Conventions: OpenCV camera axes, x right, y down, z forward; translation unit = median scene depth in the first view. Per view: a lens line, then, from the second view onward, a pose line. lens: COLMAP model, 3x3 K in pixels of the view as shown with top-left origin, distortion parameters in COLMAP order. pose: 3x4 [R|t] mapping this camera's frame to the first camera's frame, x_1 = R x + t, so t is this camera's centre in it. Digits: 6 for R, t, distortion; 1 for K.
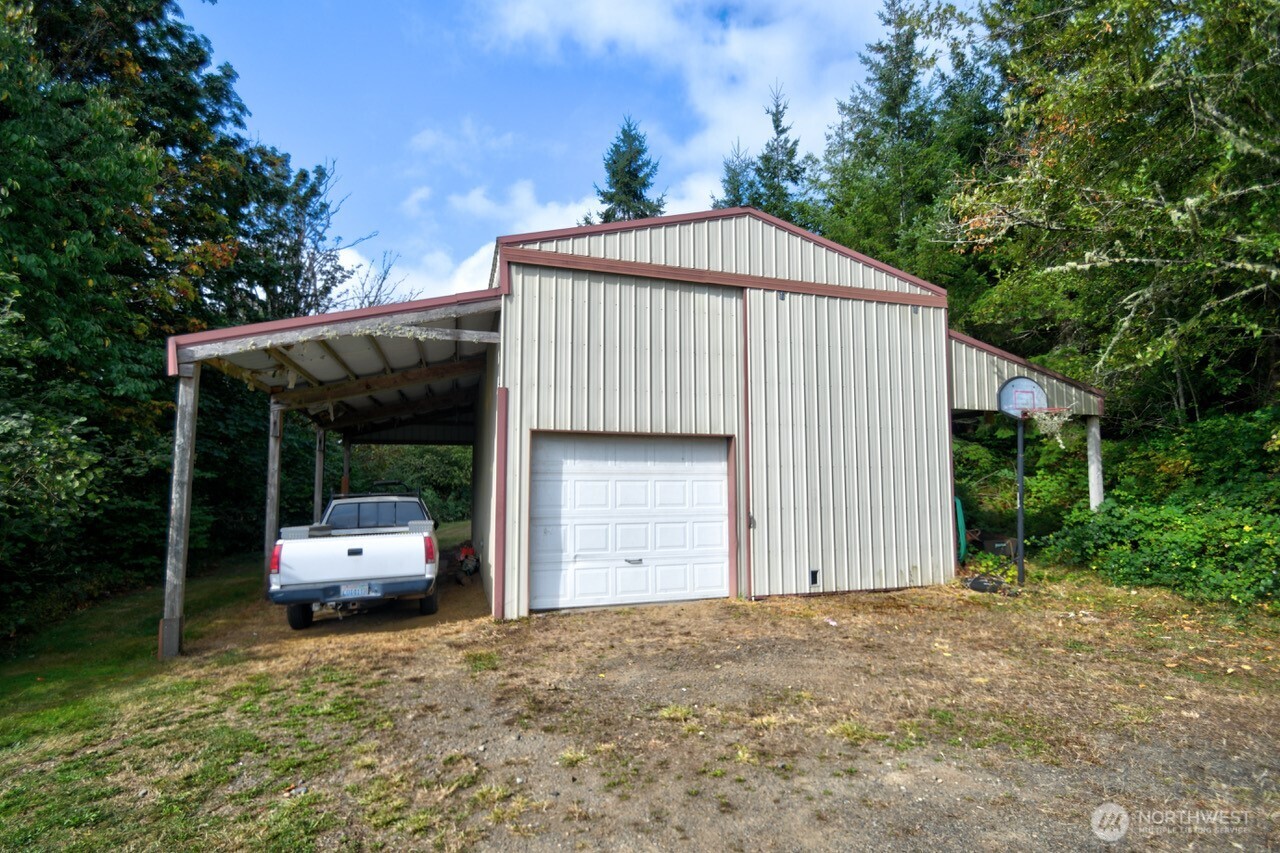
lens RADIAL K [[578.7, 0, 630.7], [0, 578.7, 449.6], [0, 0, 1]] dist [0.016648, -0.020356]
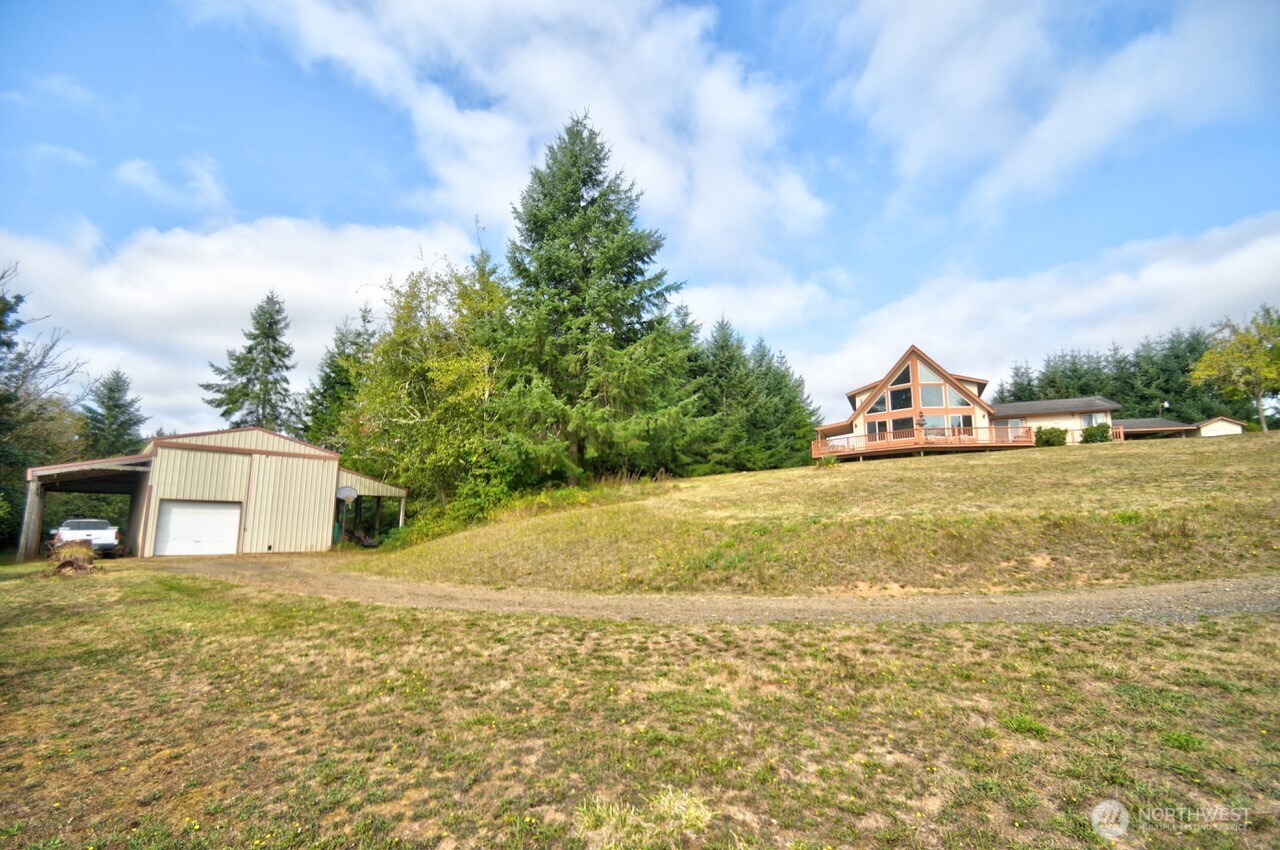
lens RADIAL K [[567.0, 0, 629.8], [0, 567.0, 443.3], [0, 0, 1]] dist [0.010855, -0.017695]
pose [[0.887787, 0.072770, 0.454465, 0.615290], [-0.036820, 0.995486, -0.087471, -0.144812], [-0.458779, 0.060922, 0.886459, -2.665158]]
